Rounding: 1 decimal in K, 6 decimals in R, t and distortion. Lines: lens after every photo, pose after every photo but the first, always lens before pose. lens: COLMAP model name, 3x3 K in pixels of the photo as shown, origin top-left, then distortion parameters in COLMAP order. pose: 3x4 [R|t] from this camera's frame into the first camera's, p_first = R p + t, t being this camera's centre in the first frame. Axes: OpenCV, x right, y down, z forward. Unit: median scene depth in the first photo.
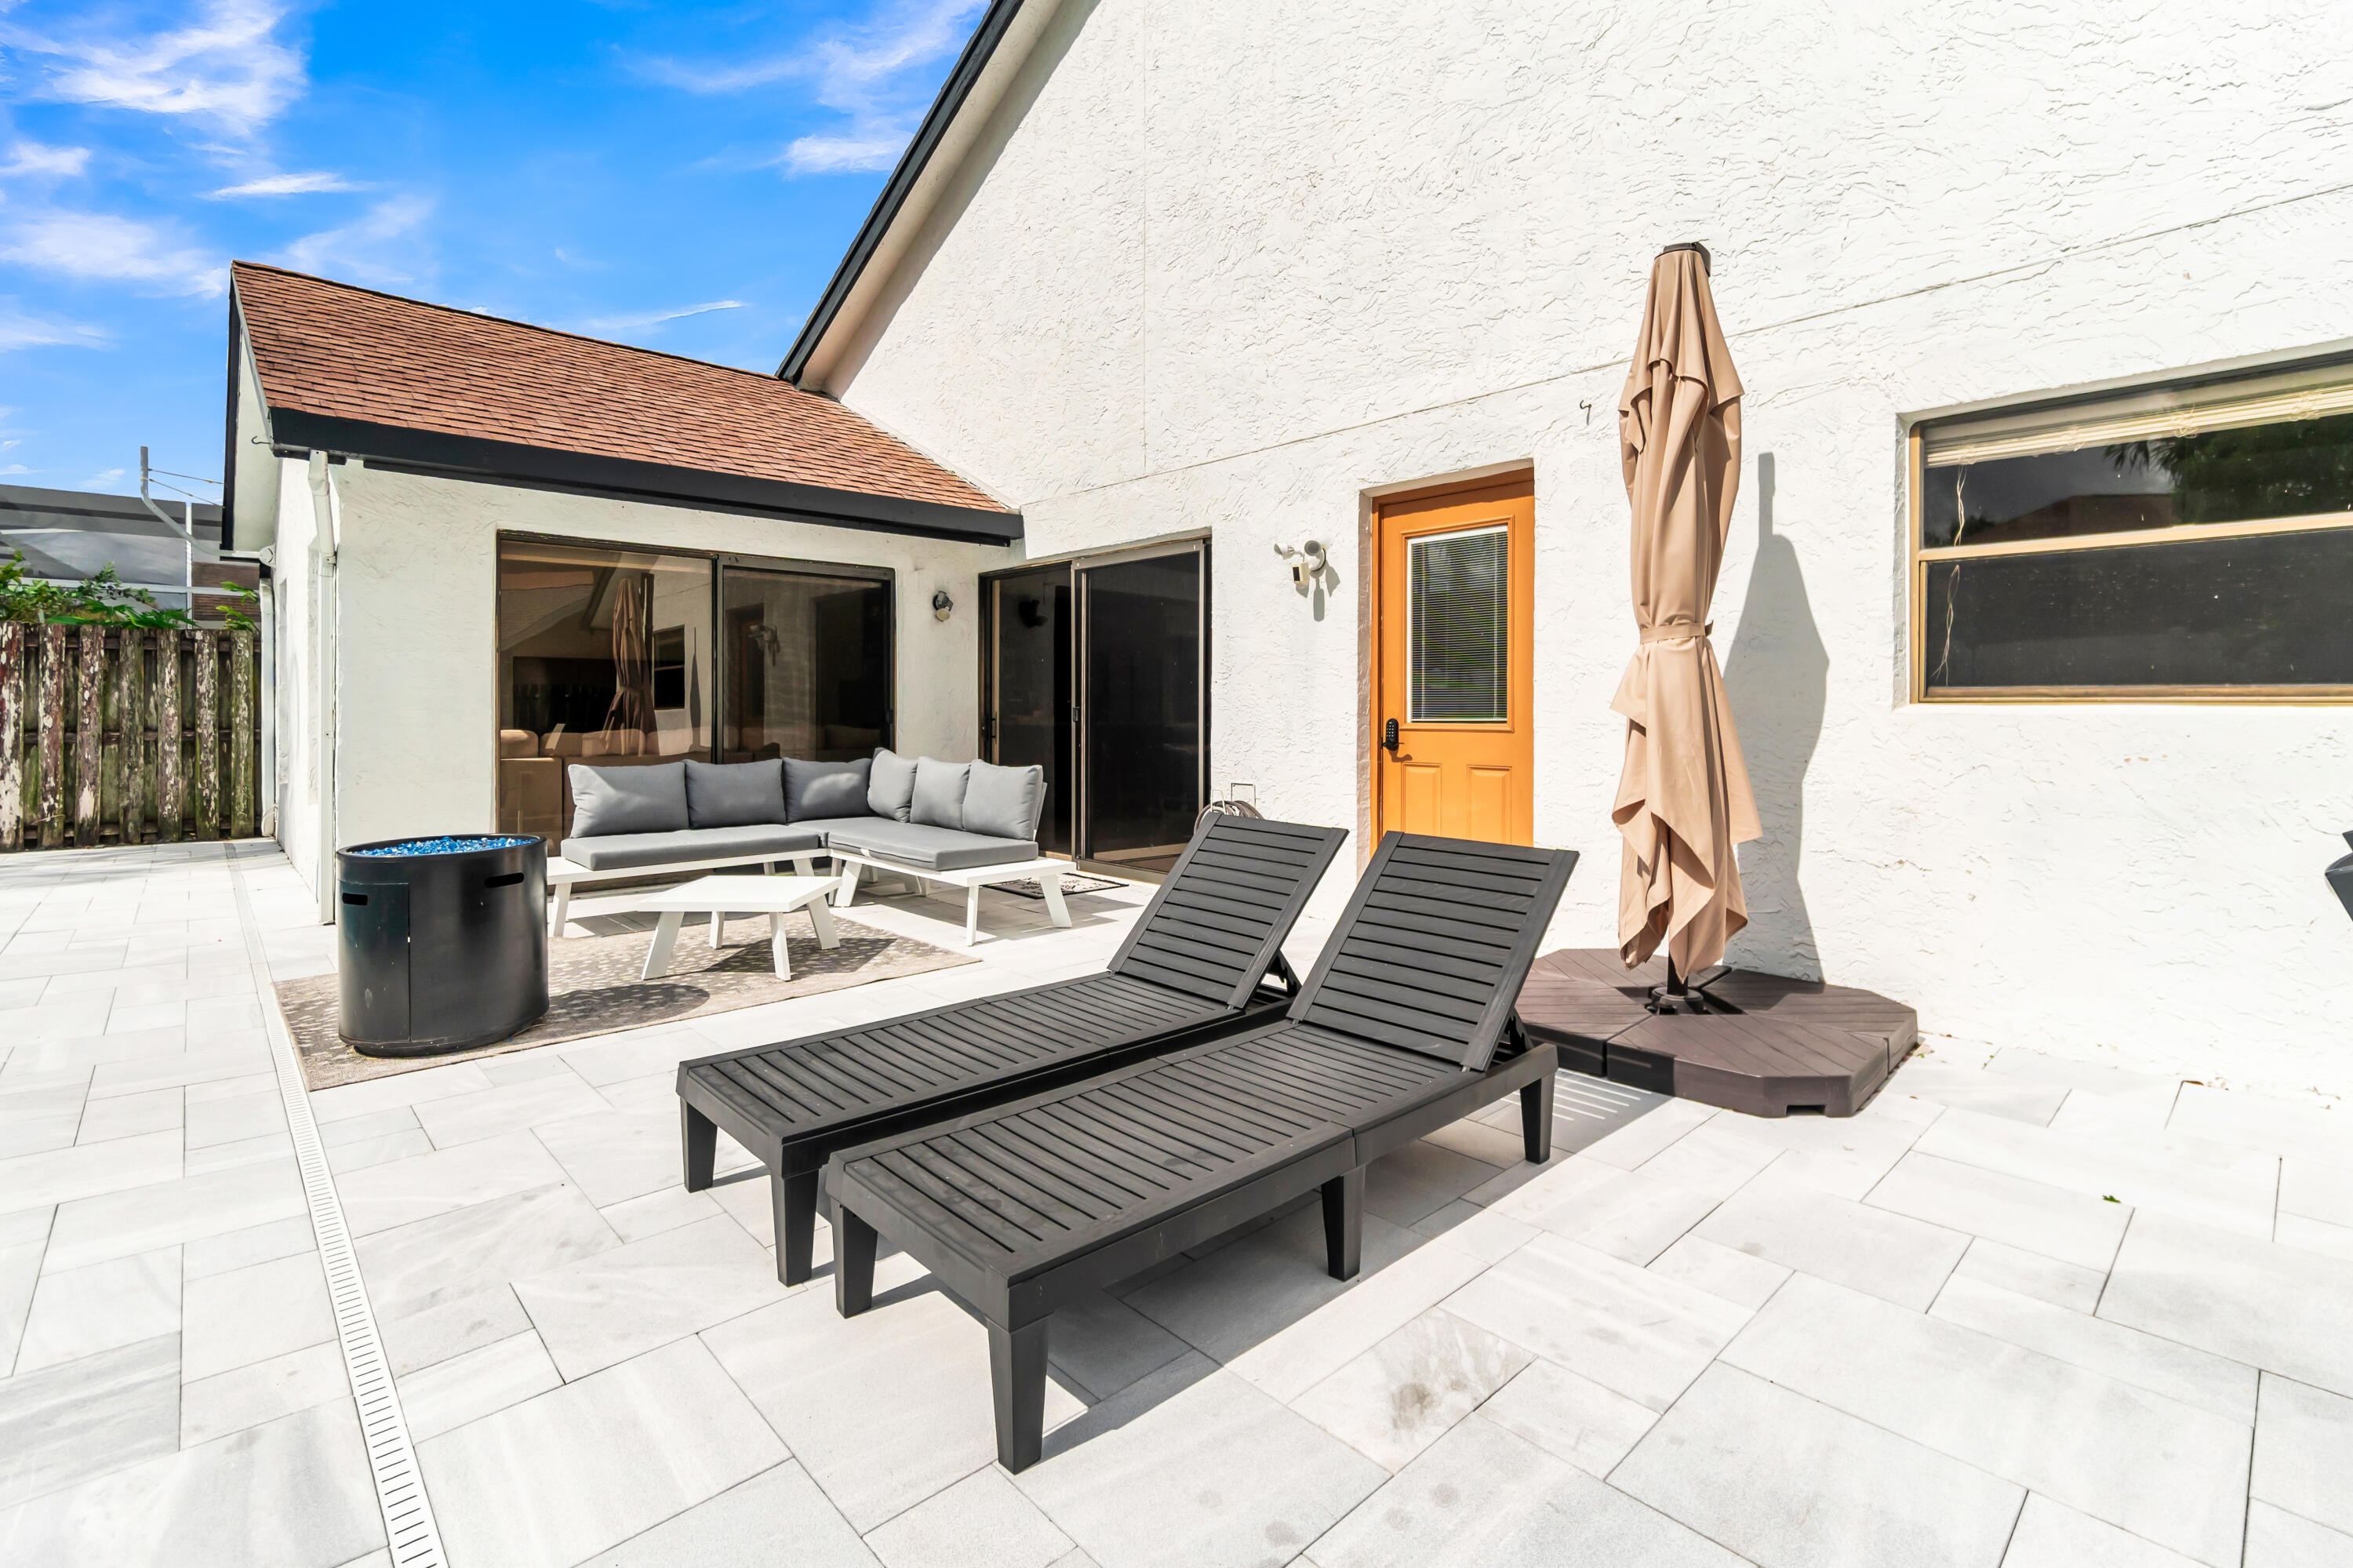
lens RADIAL K [[1064.4, 0, 1175.6], [0, 1064.4, 724.4], [0, 0, 1]] dist [-0.010764, 0.000229]
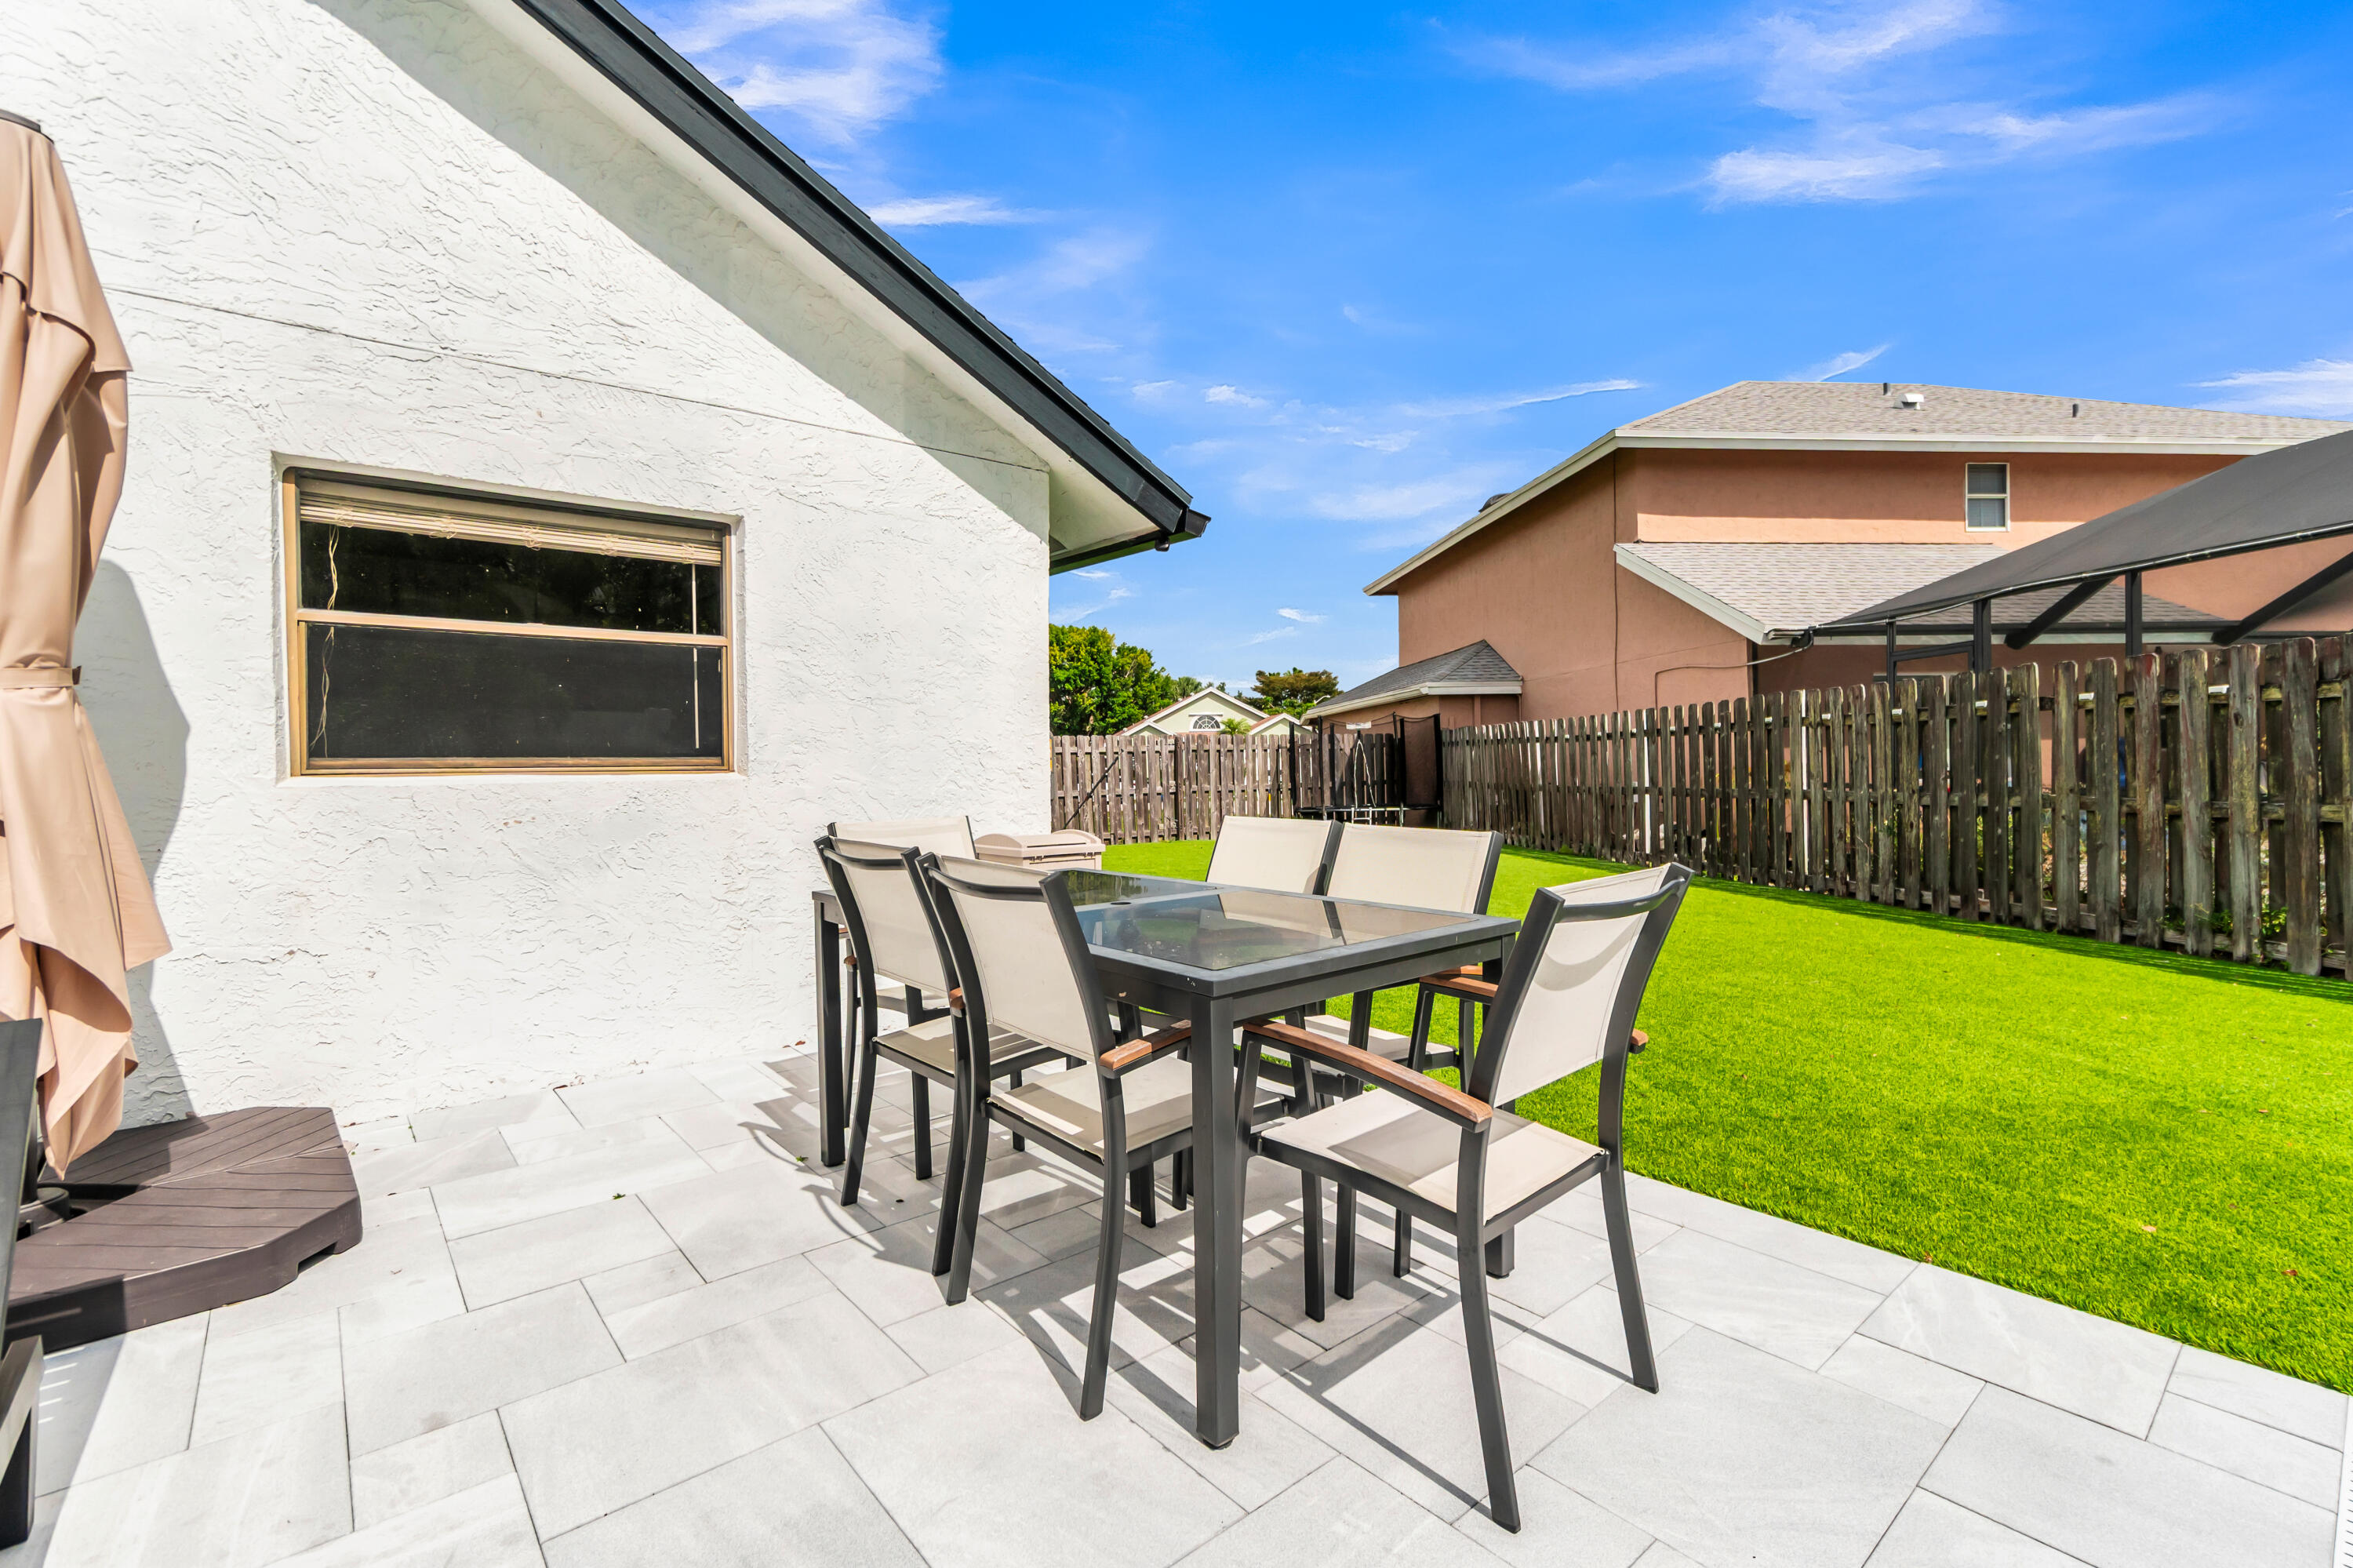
lens RADIAL K [[1029.5, 0, 1144.4], [0, 1029.5, 778.7], [0, 0, 1]] dist [-0.002060, -0.000241]
pose [[0.061457, -0.017016, 0.997965, -0.136036], [0.028831, 0.999468, 0.015266, -0.009871], [-0.997693, 0.027834, 0.061914, 0.212178]]
